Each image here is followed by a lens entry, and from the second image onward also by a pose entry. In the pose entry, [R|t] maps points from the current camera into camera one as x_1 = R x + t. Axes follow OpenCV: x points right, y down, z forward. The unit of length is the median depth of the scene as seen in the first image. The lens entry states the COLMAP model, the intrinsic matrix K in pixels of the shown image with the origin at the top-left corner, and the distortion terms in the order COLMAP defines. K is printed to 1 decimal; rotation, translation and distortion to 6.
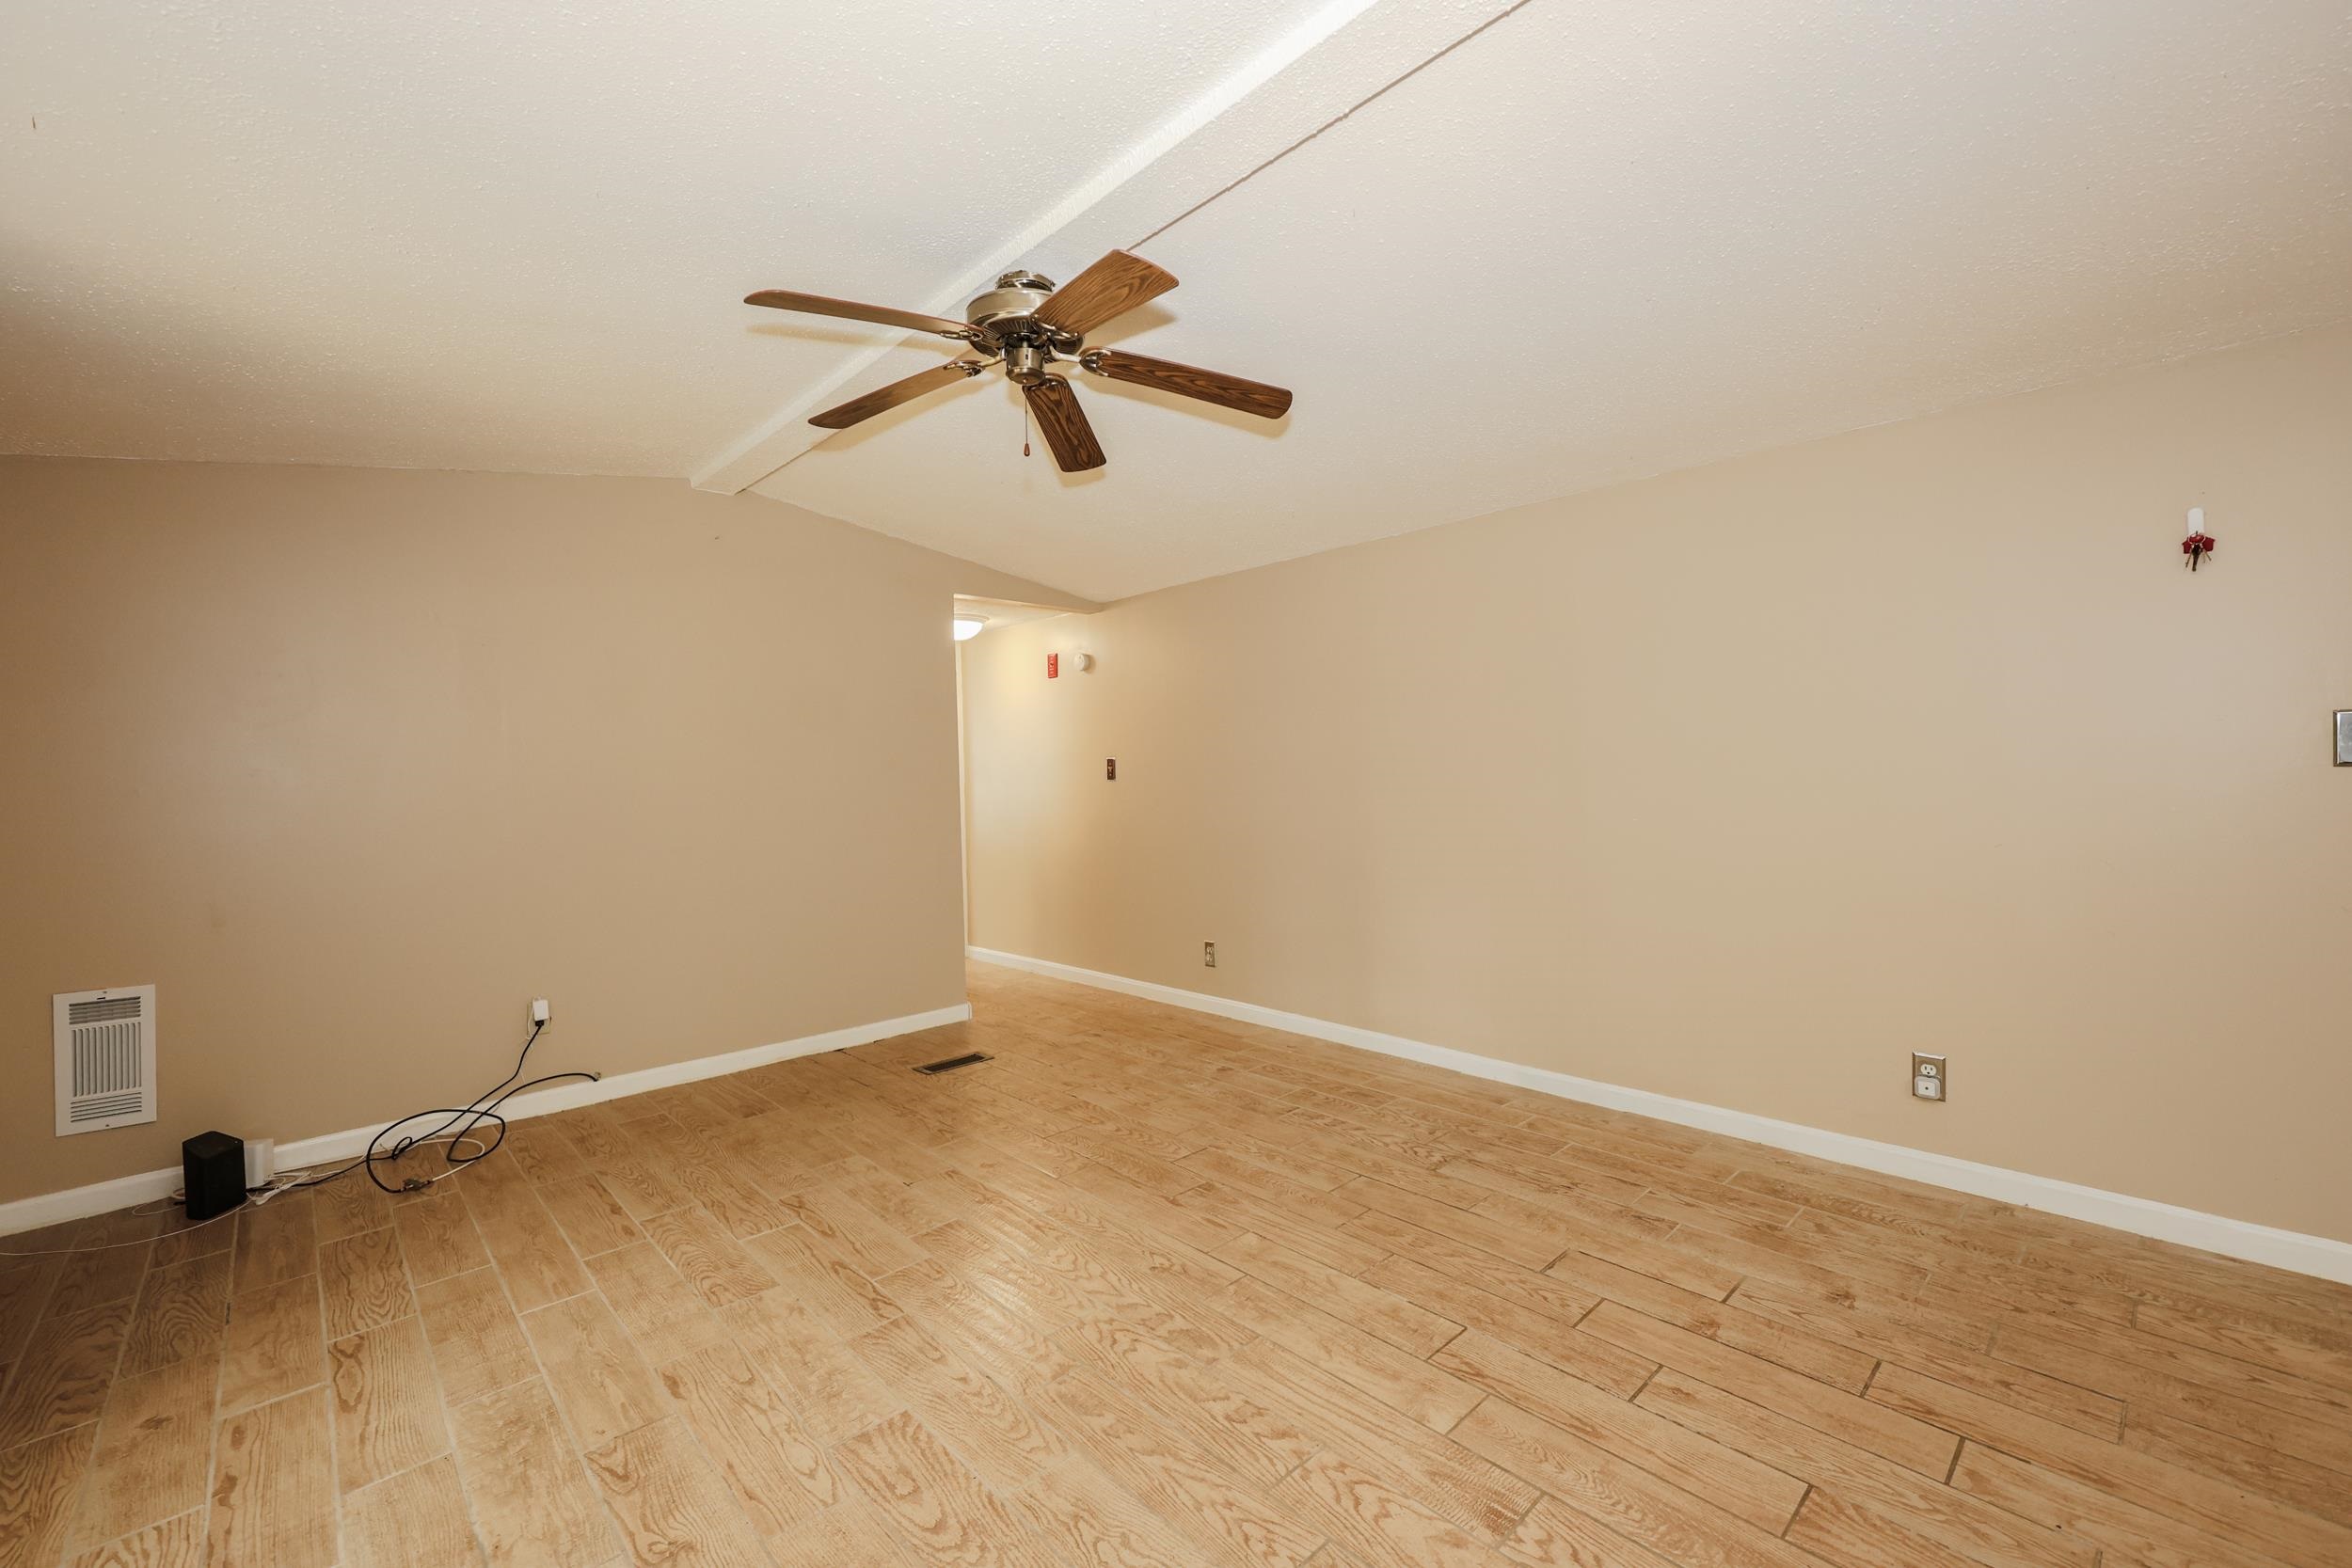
lens RADIAL K [[962.4, 0, 1163.5], [0, 962.4, 808.5], [0, 0, 1]] dist [0.002505, -0.000001]
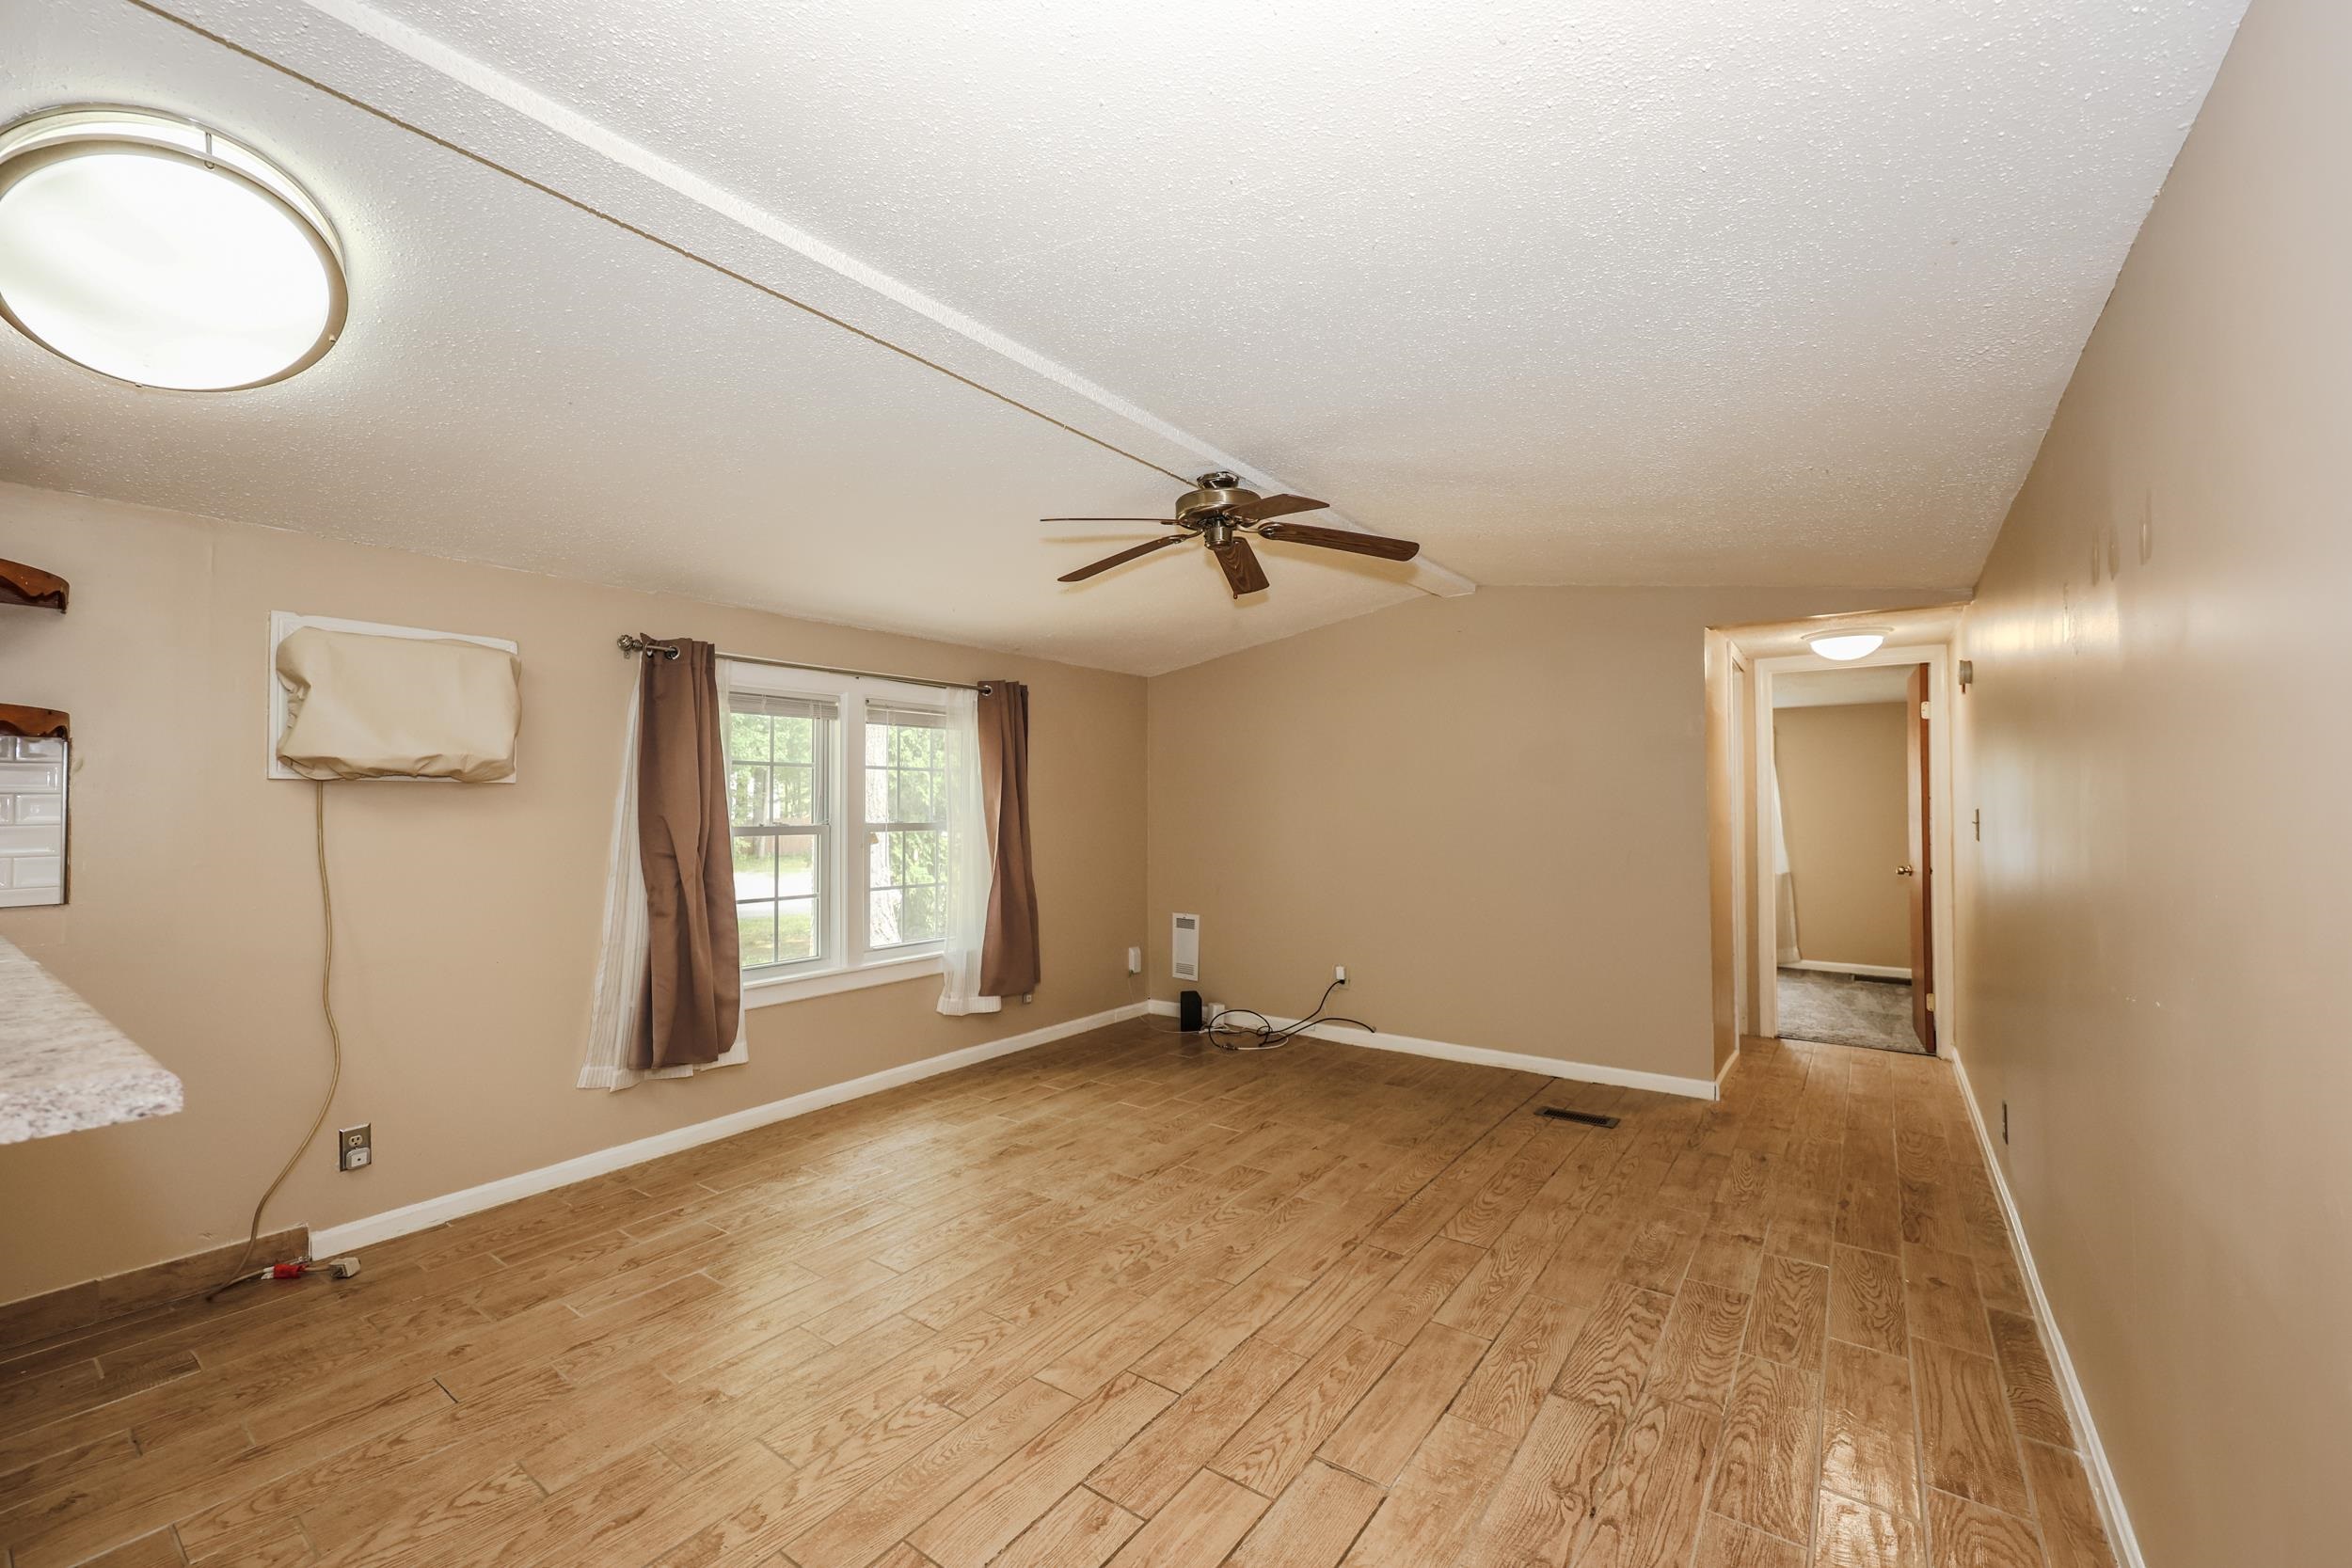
lens RADIAL K [[962.4, 0, 1193.6], [0, 962.4, 806.0], [0, 0, 1]] dist [0.002505, -0.000001]
pose [[0.198827, 0.022380, -0.979779, 1.017187], [-0.038688, 0.999139, 0.014971, -0.086854], [0.979271, 0.034929, 0.199521, 0.601380]]
